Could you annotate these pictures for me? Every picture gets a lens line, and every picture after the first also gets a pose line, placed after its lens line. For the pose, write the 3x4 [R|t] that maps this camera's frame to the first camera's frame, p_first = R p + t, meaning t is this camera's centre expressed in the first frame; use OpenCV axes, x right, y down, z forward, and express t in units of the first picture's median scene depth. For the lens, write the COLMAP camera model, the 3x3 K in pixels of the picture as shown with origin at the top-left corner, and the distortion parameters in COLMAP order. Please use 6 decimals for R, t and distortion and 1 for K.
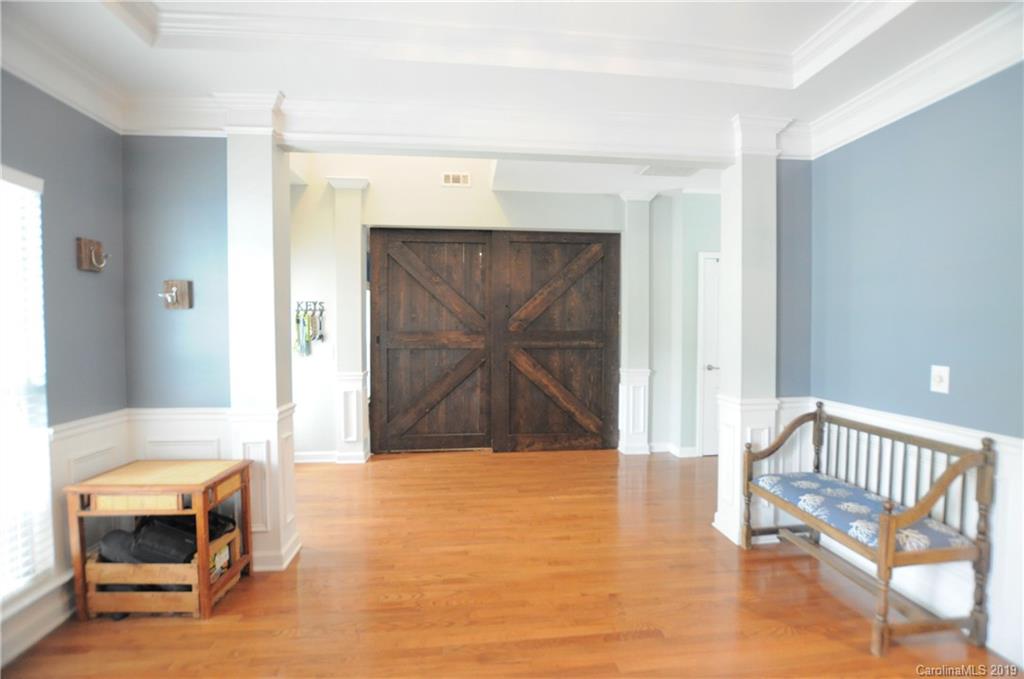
lens RADIAL K [[451.2, 0, 512.0], [0, 451.2, 339.5], [0, 0, 1]] dist [-0.001906, 0.000451]
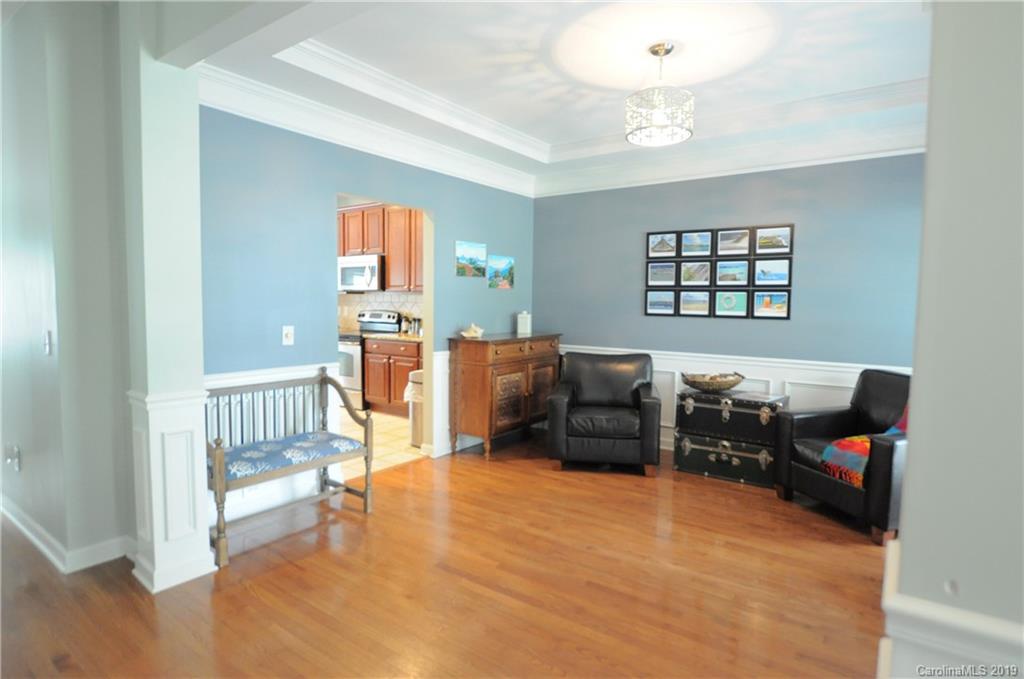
lens RADIAL K [[566.2, 0, 512.0], [0, 566.2, 339.5], [0, 0, 1]] dist [-0.002775, -0.000317]
pose [[-0.733209, -0.055766, 0.677713, -0.730333], [0.005892, 0.996073, 0.088337, -0.049132], [-0.679978, 0.068762, -0.730001, 1.816137]]
